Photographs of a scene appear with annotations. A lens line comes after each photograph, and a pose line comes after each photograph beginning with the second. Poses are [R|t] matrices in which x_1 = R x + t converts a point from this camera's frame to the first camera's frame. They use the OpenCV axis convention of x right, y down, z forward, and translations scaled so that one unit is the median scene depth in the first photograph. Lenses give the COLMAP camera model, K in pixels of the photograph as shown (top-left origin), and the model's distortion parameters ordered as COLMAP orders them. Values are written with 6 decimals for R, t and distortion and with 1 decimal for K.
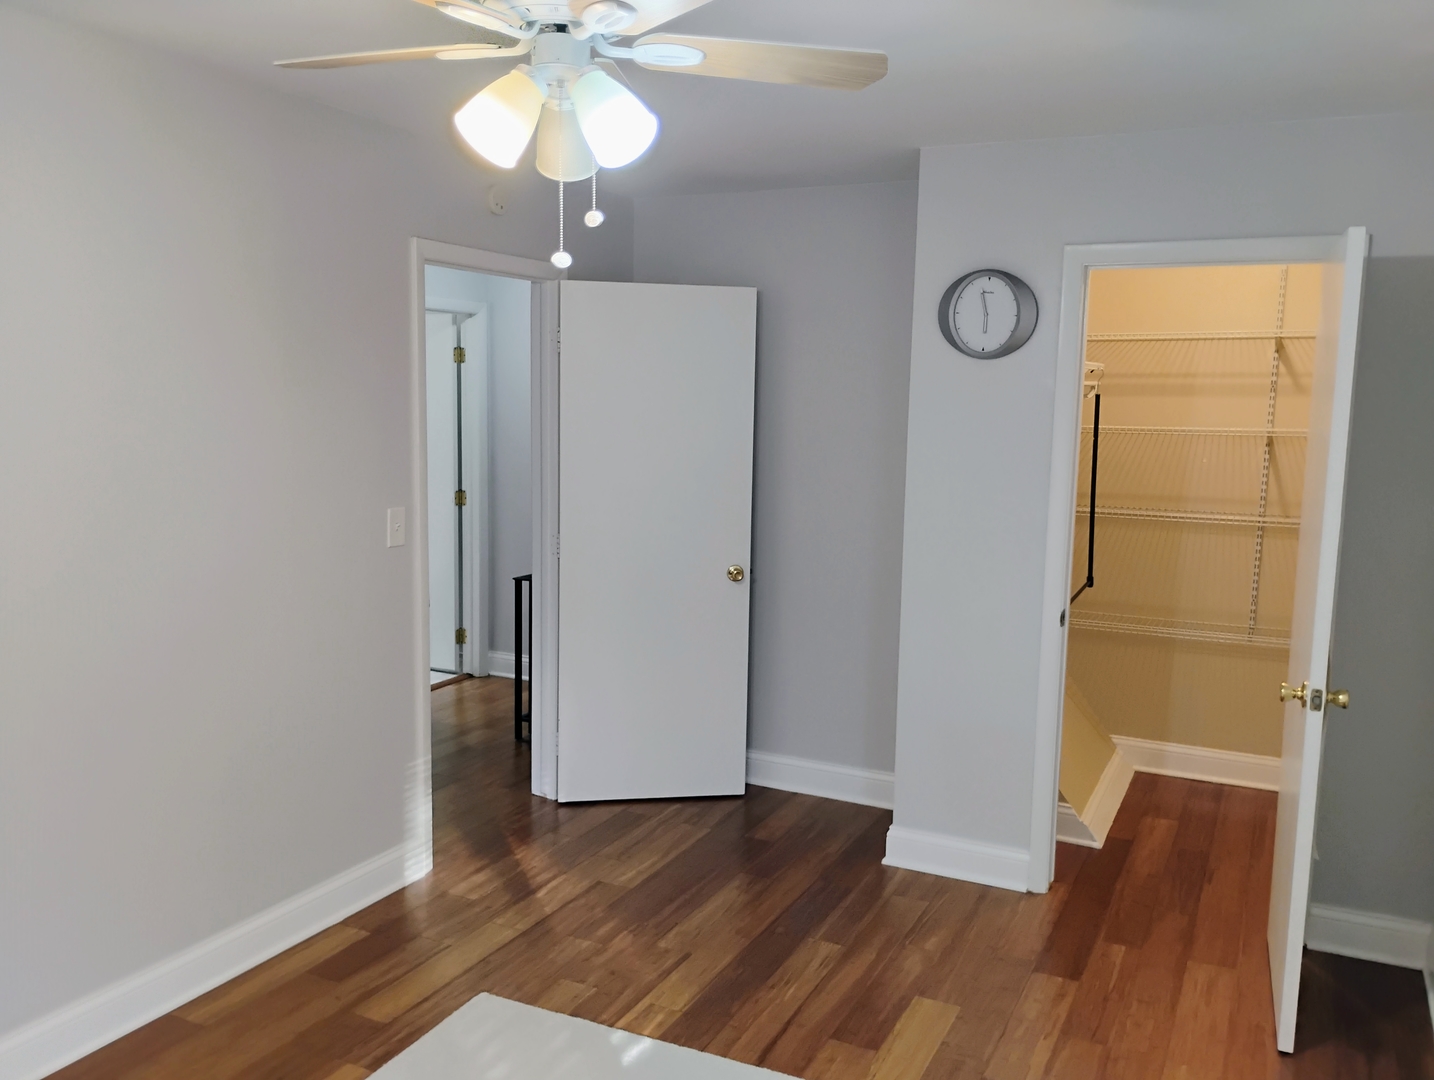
lens RADIAL K [[1199.9, 0, 710.7], [0, 1199.9, 545.9], [0, 0, 1]] dist [0.054300, -0.083142]
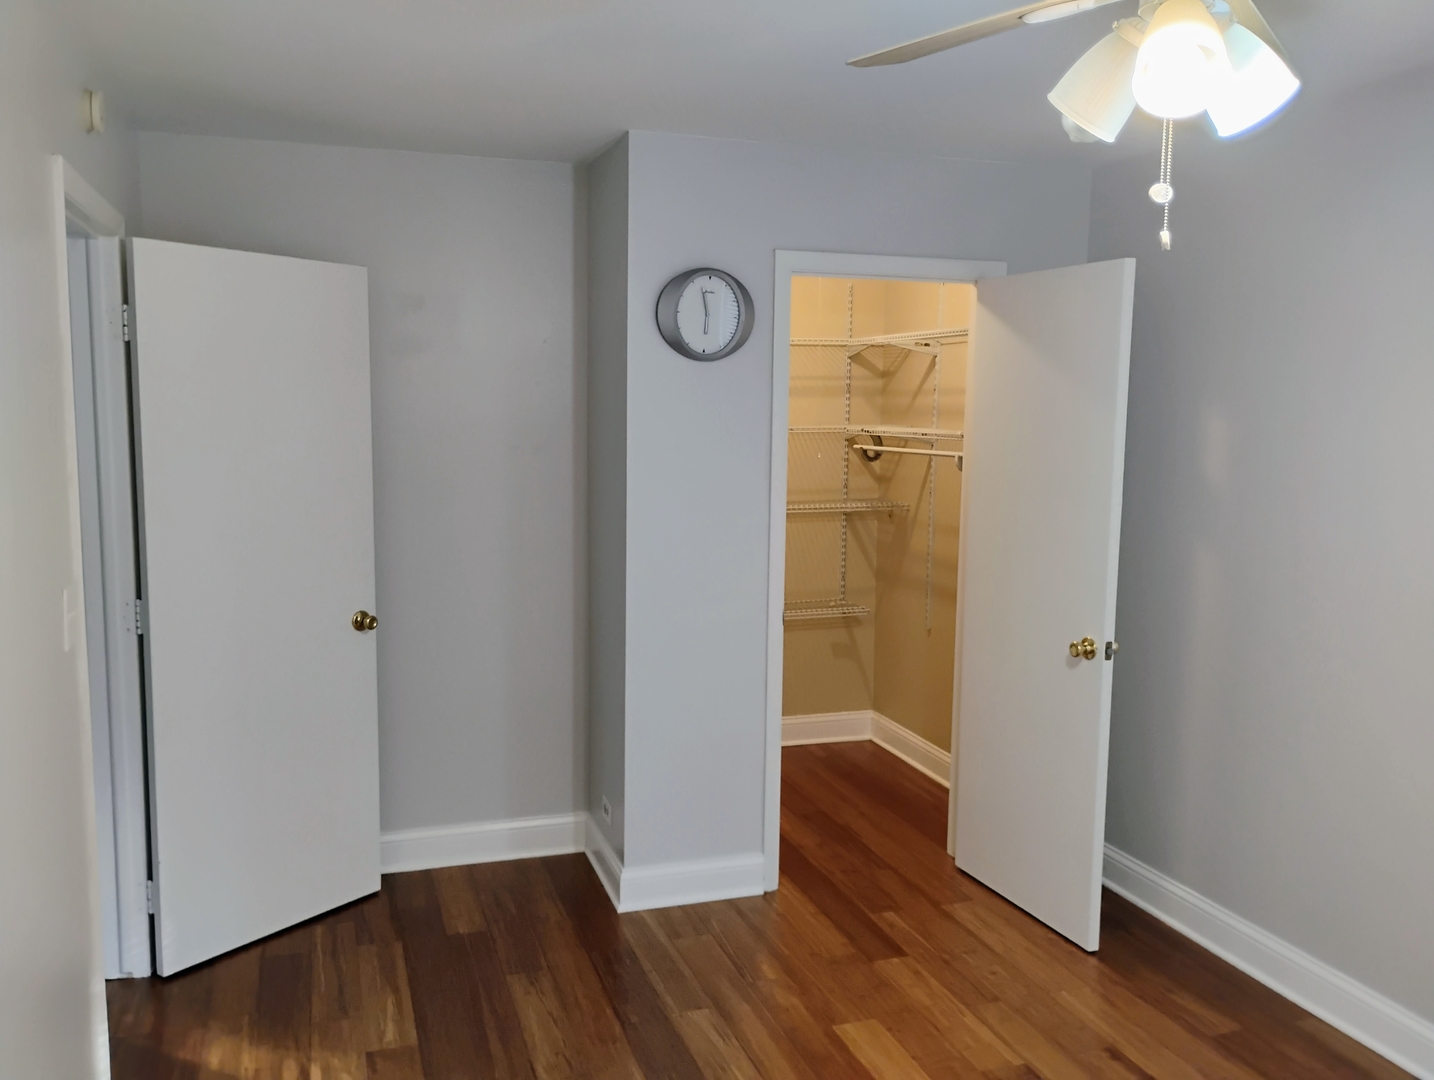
lens RADIAL K [[1199.9, 0, 715.9], [0, 1199.9, 533.5], [0, 0, 1]] dist [0.054300, -0.083142]
pose [[0.710085, -0.088986, 0.698471, -0.451488], [0.093681, 0.995103, 0.031538, -0.046811], [-0.697856, 0.043039, 0.714943, 0.309661]]
